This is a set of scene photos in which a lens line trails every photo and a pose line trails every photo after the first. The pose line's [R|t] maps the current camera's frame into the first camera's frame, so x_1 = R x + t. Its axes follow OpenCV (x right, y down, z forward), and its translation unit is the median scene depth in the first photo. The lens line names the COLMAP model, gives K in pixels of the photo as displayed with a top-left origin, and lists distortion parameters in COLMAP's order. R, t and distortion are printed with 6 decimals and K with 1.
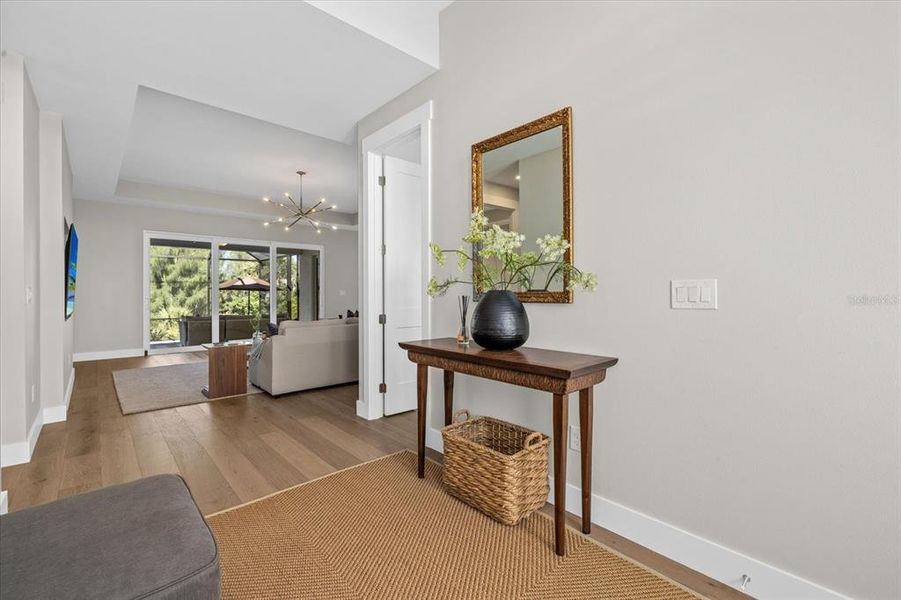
lens RADIAL K [[390.2, 0, 450.8], [0, 390.2, 291.4], [0, 0, 1]] dist [0.027980, -0.000166]
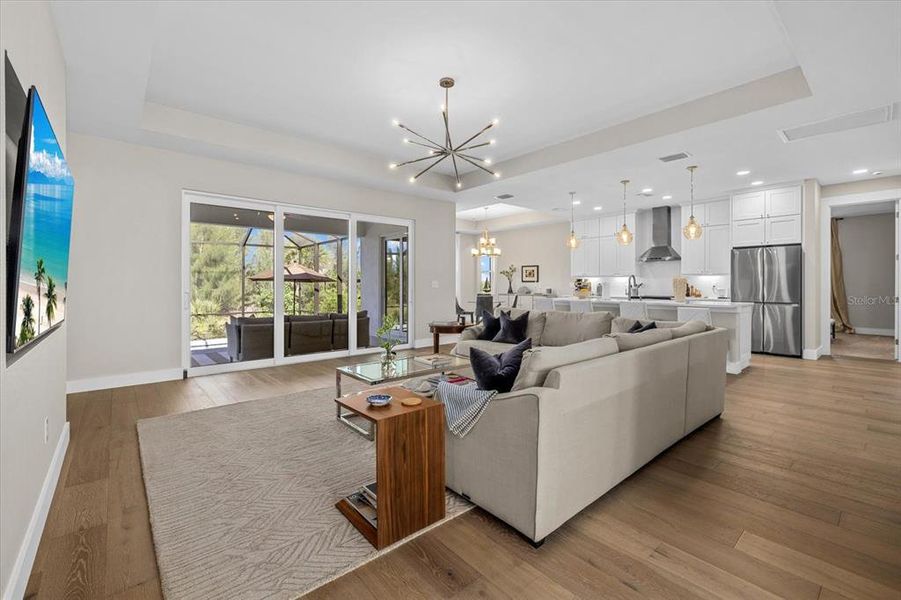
lens RADIAL K [[386.8, 0, 461.1], [0, 386.8, 283.2], [0, 0, 1]] dist [0.003189, 0.000573]
pose [[0.999988, 0.003285, -0.003710, -0.267326], [-0.003293, 0.999993, -0.002035, 0.003305], [0.003703, 0.002047, 0.999991, 0.310579]]
